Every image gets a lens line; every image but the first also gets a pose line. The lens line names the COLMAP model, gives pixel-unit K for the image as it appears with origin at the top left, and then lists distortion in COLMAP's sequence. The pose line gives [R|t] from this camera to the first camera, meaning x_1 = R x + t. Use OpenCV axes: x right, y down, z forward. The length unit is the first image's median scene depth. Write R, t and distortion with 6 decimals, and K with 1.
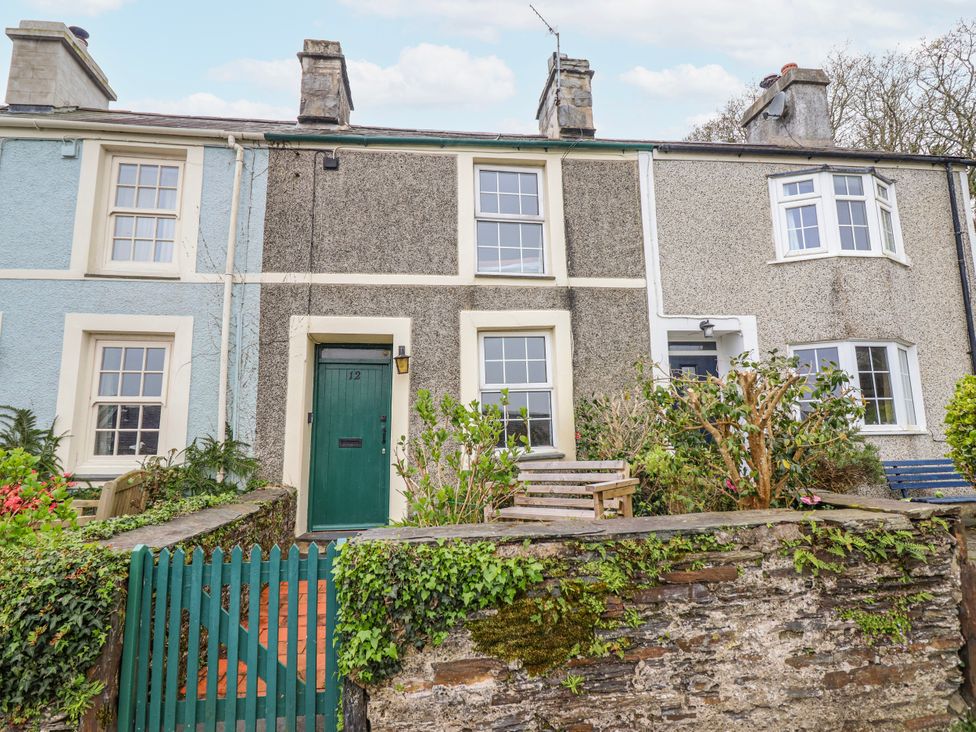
lens RADIAL K [[568.8, 0, 487.5], [0, 568.8, 352.9], [0, 0, 1]] dist [0.006712, -0.017540]
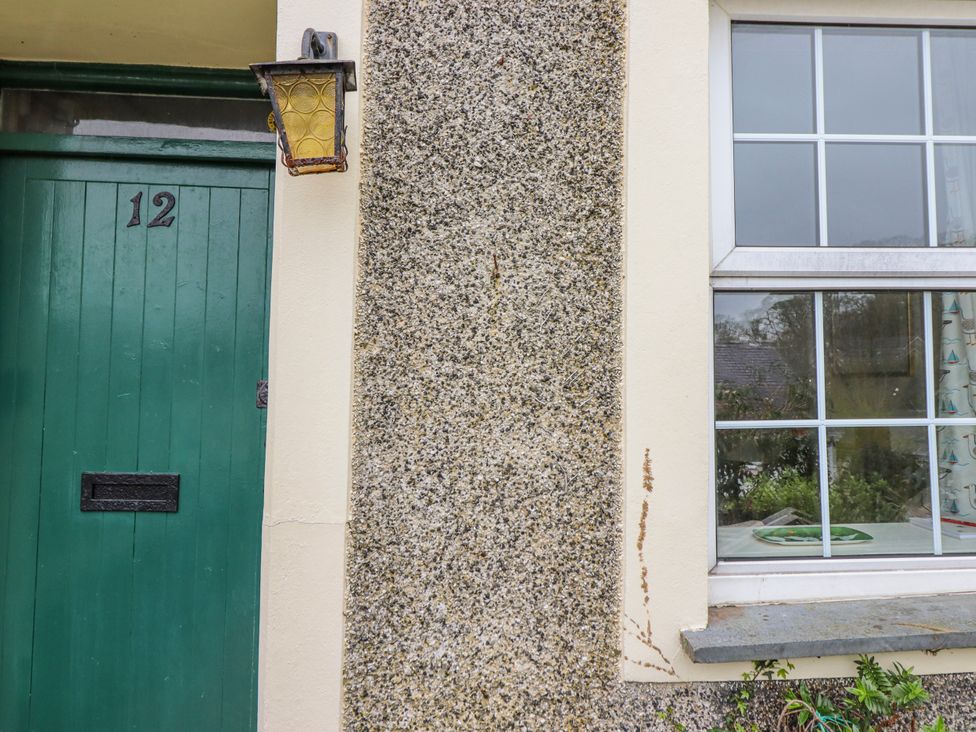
lens RADIAL K [[743.7, 0, 486.9], [0, 743.7, 348.6], [0, 0, 1]] dist [0.003773, 0.000720]
pose [[0.997030, 0.022826, -0.073554, -0.071471], [-0.013697, 0.992396, 0.122320, 0.058979], [0.075787, -0.120949, 0.989761, 0.717318]]
